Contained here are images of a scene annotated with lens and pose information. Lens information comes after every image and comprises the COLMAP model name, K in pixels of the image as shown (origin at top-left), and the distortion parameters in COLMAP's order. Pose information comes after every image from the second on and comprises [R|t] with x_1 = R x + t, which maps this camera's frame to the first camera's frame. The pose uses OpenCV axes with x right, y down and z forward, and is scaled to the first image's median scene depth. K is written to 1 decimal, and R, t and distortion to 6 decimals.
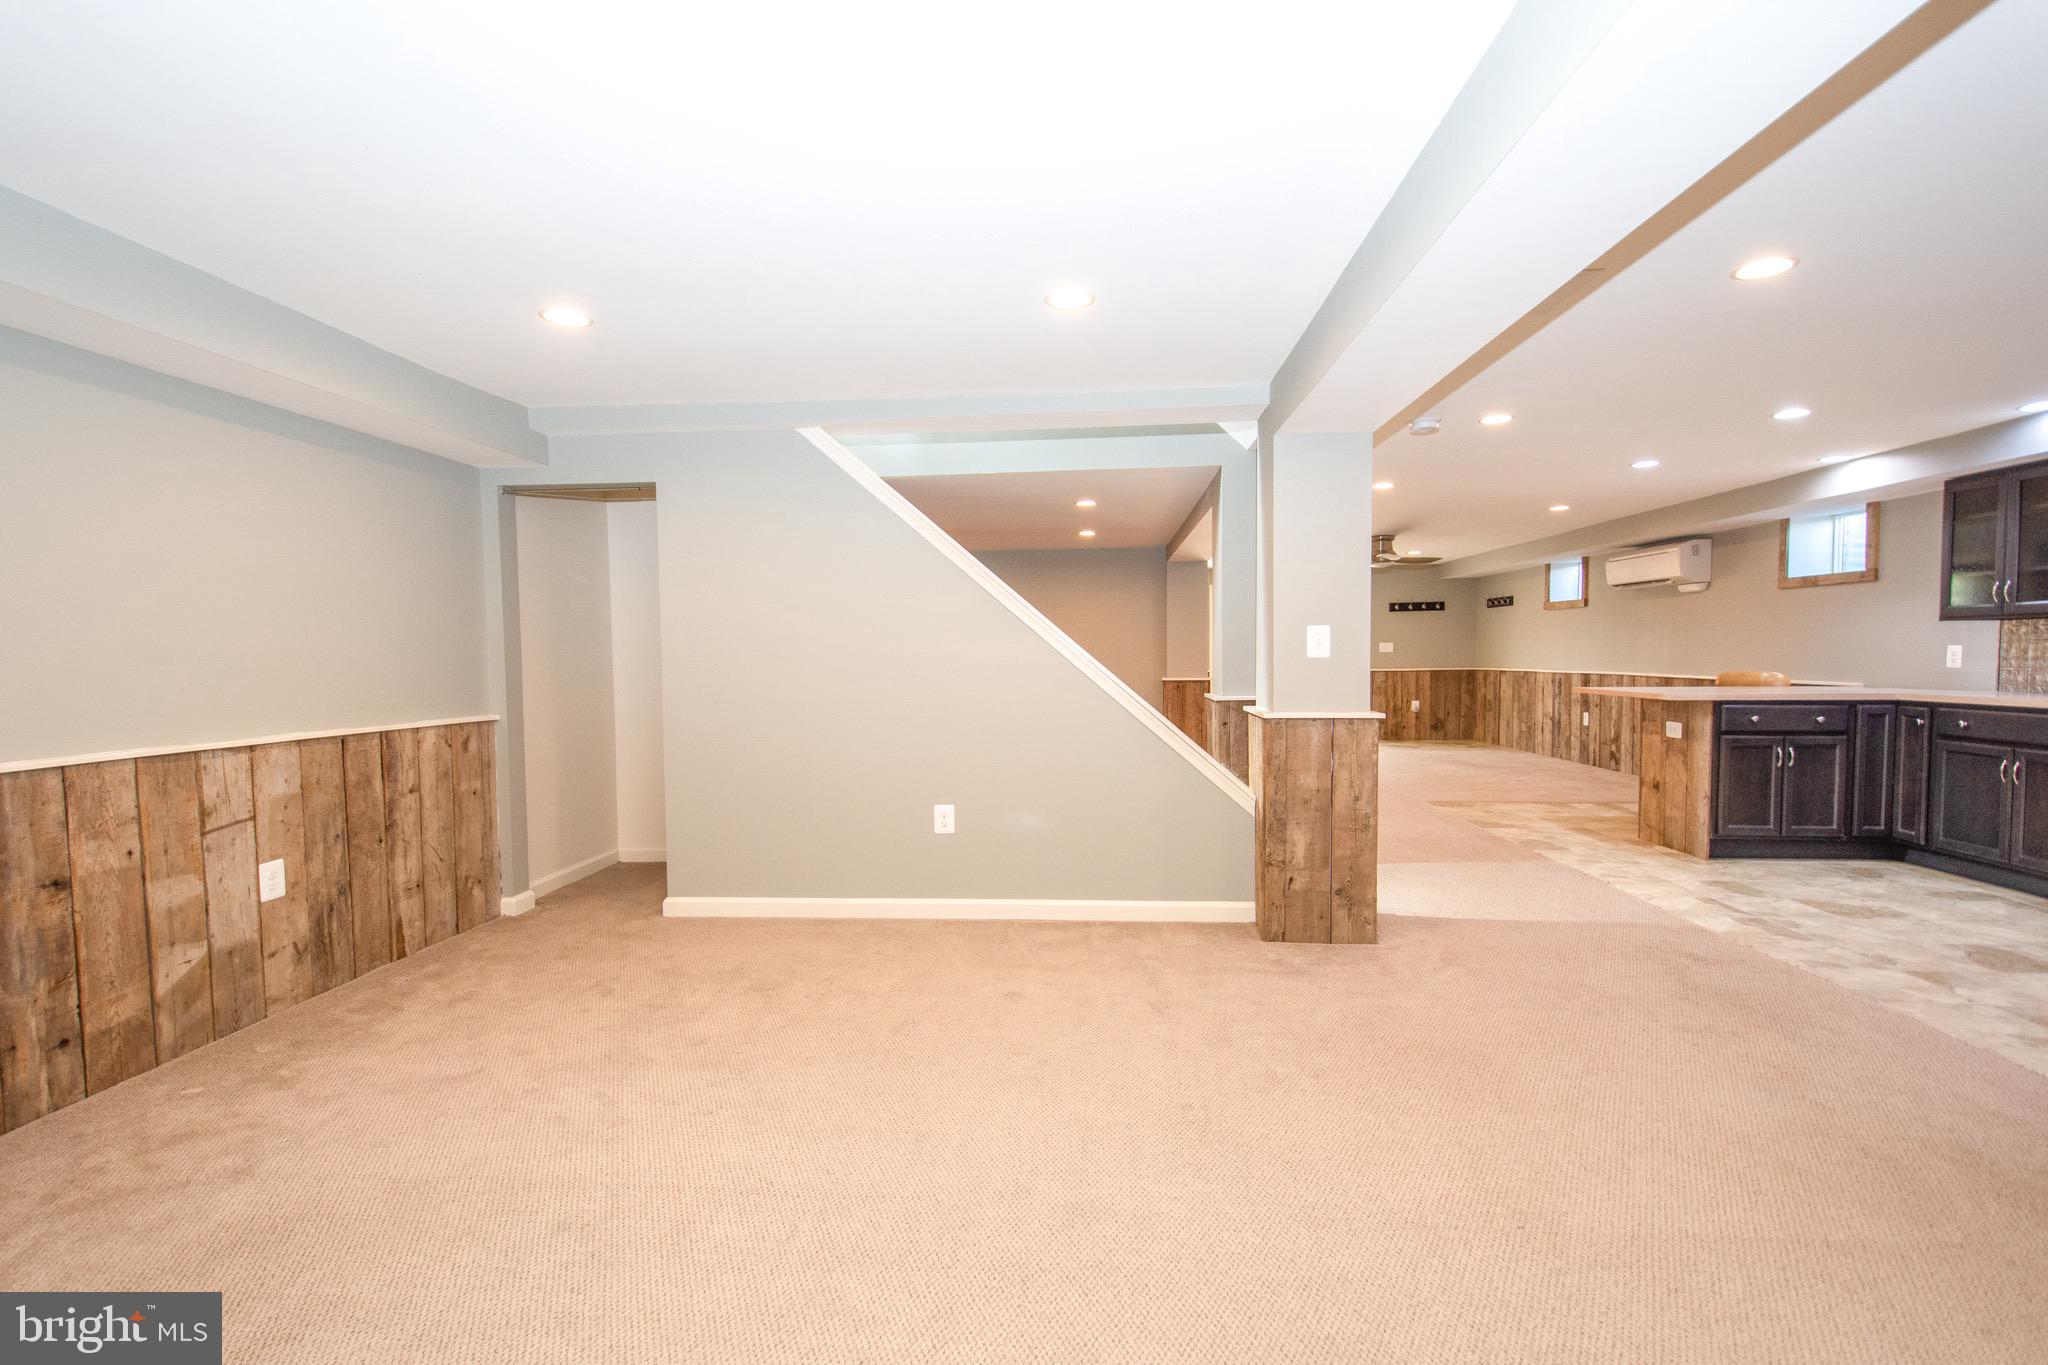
lens RADIAL K [[880.4, 0, 1037.0], [0, 880.4, 699.1], [0, 0, 1]] dist [0.005197, -0.002059]
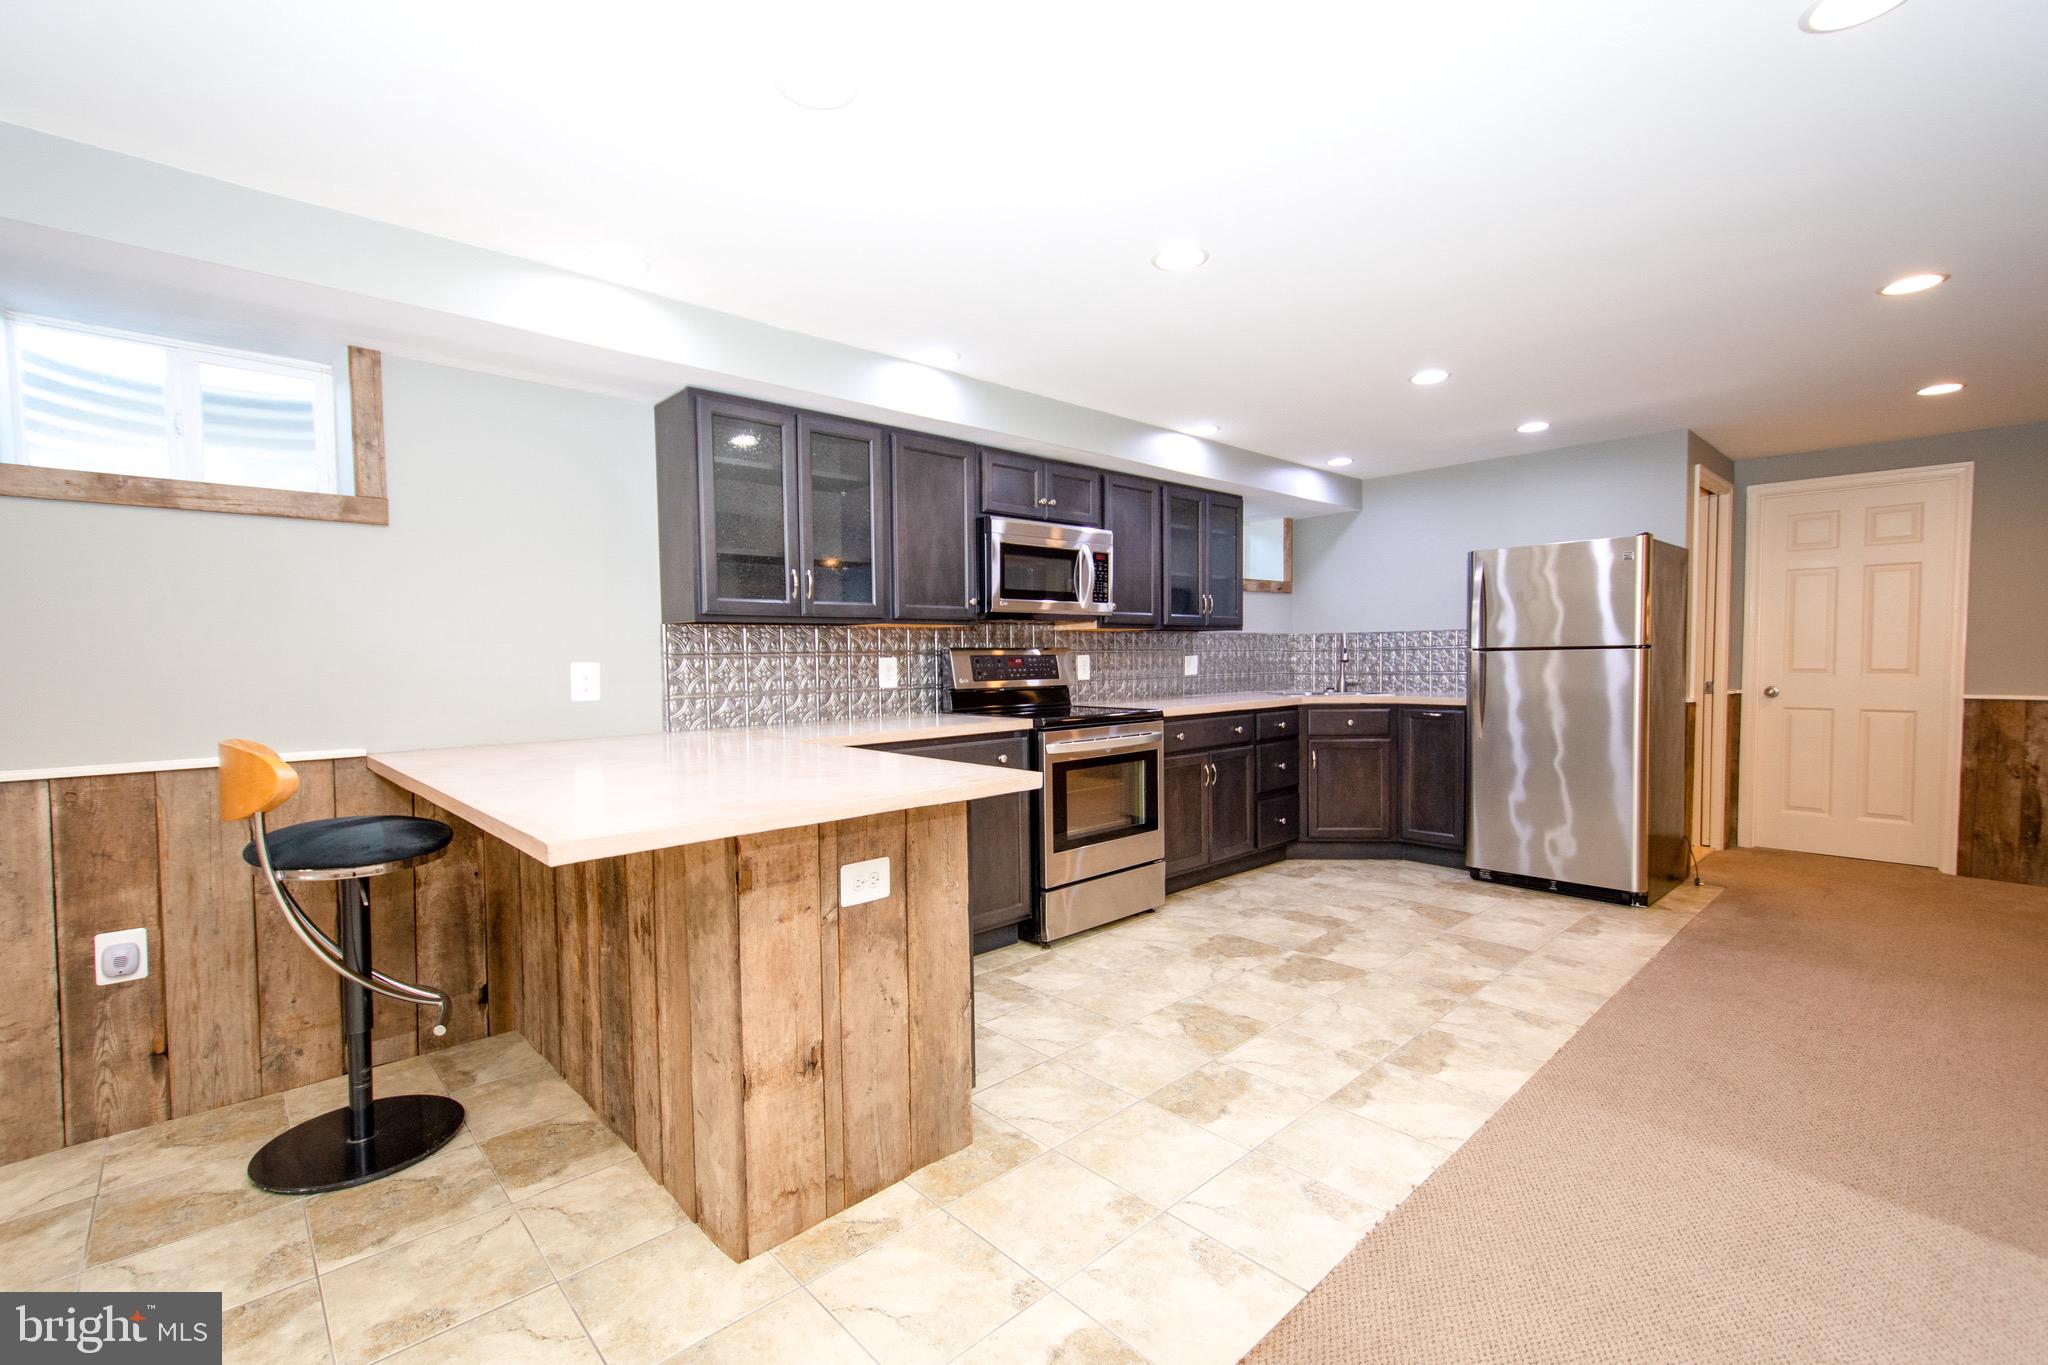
lens RADIAL K [[880.4, 0, 1007.6], [0, 880.4, 687.5], [0, 0, 1]] dist [0.005197, -0.002059]
pose [[-0.730506, -0.010339, 0.682828, 0.426328], [0.049826, 0.996414, 0.068392, -0.070208], [-0.681086, 0.083983, -0.727371, 1.230316]]
